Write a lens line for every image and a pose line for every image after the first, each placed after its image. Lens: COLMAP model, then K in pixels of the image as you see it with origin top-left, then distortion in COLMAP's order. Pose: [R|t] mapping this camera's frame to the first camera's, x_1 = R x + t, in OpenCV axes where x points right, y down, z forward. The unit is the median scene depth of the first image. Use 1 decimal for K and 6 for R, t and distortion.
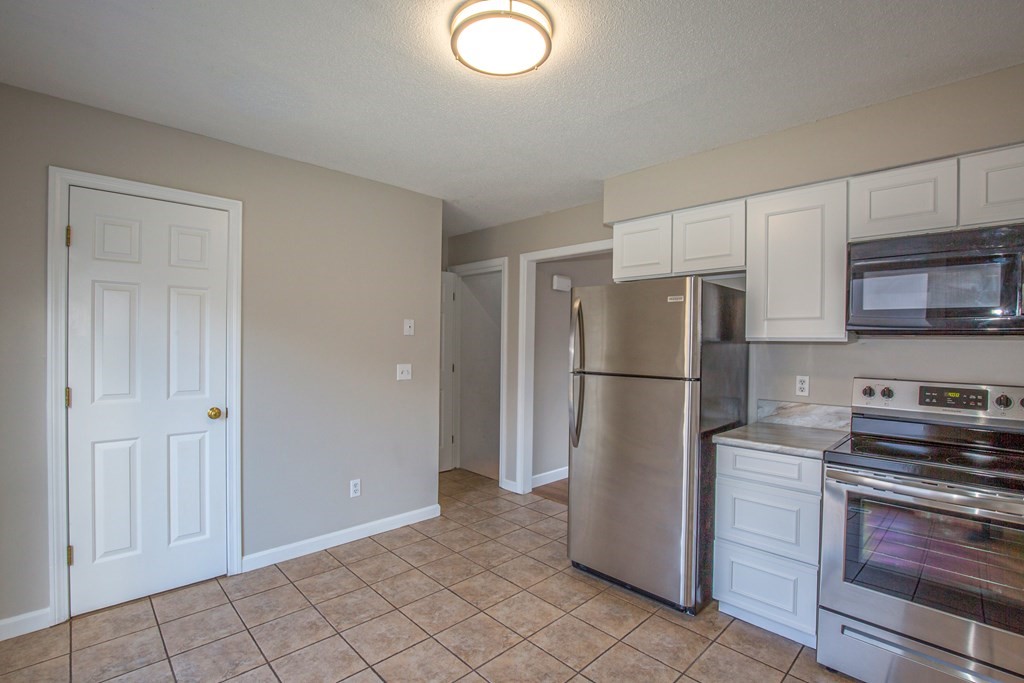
lens RADIAL K [[467.5, 0, 510.7], [0, 467.5, 339.0], [0, 0, 1]] dist [-0.032790, 0.005942]
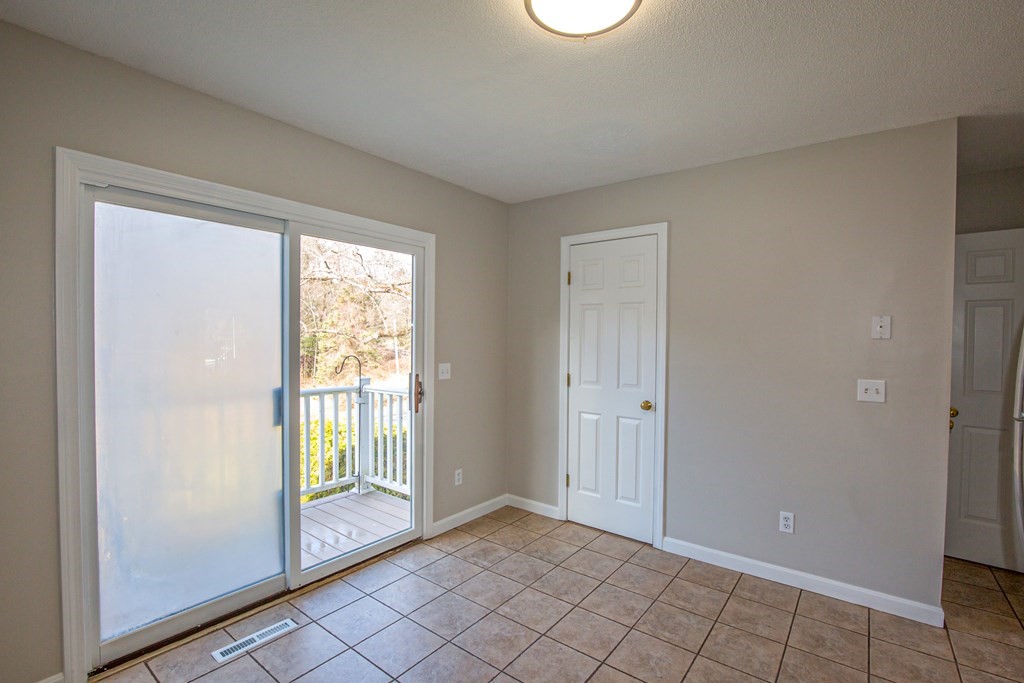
lens RADIAL K [[467.5, 0, 513.7], [0, 467.5, 342.9], [0, 0, 1]] dist [-0.032790, 0.005942]
pose [[0.151966, -0.001752, -0.988384, 0.465286], [-0.001818, 0.999996, -0.002052, 0.001286], [0.988384, 0.002109, 0.151962, 0.440625]]
